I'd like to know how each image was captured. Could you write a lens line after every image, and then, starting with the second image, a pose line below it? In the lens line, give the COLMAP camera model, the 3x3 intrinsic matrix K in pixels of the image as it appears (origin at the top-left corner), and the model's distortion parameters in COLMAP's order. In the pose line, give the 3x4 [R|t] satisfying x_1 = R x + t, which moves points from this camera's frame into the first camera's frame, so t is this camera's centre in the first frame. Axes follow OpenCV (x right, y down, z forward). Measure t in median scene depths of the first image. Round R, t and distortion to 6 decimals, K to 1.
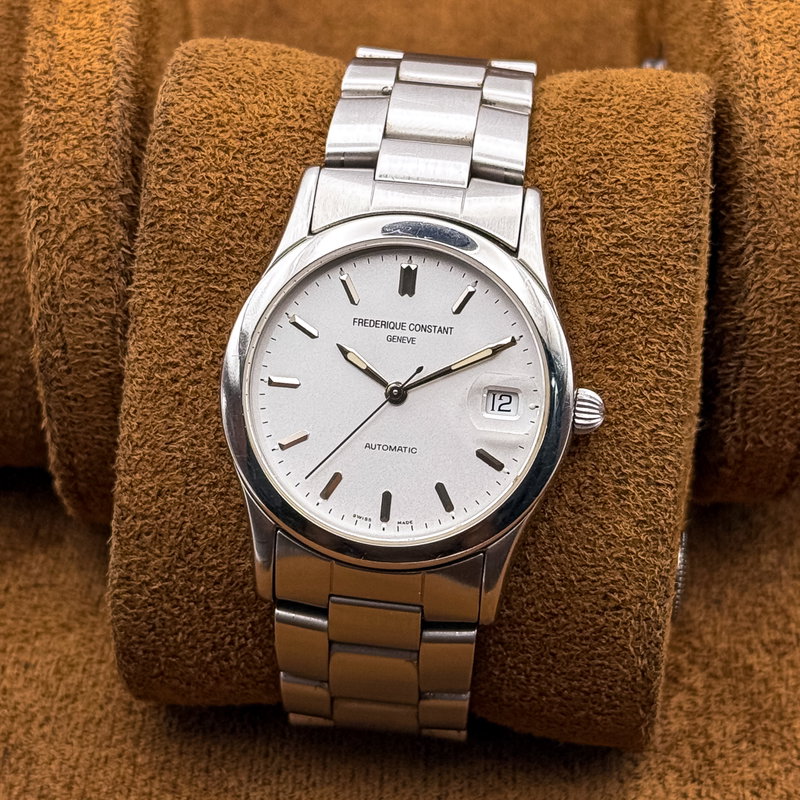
lens RADIAL K [[2664.5, 0, 400.2], [0, 2664.5, 417.6], [0, 0, 1]] dist [-0.568800, 31.295334]
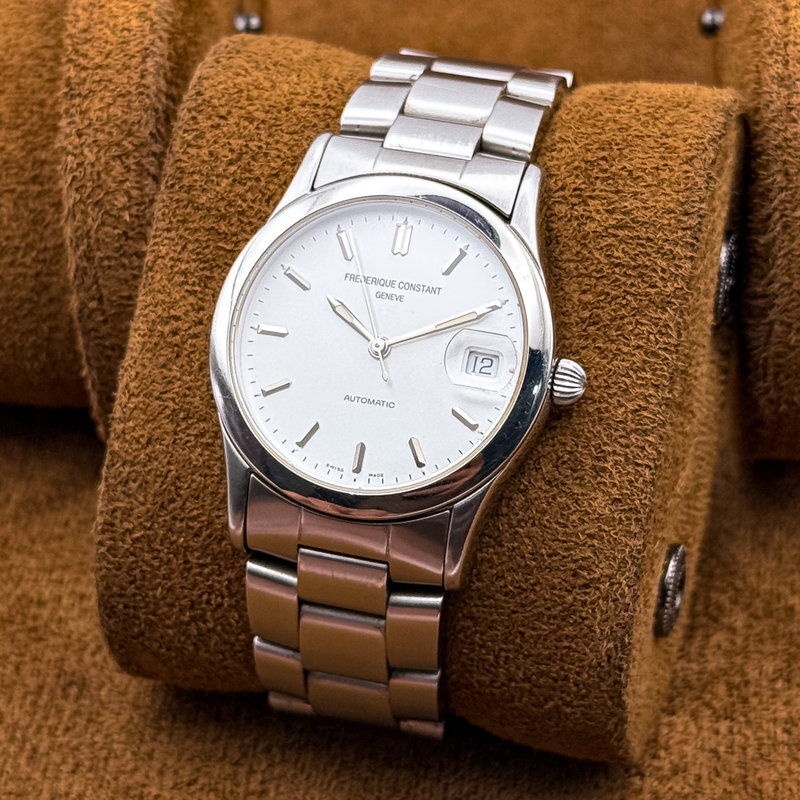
lens RADIAL K [[2664.5, 0, 400.2], [0, 2664.5, 417.6], [0, 0, 1]] dist [-0.568800, 31.295334]
pose [[0.989364, 0.076820, -0.123518, 0.128909], [-0.093600, 0.986228, -0.136359, 0.149084], [0.111342, 0.146470, 0.982929, 0.012927]]
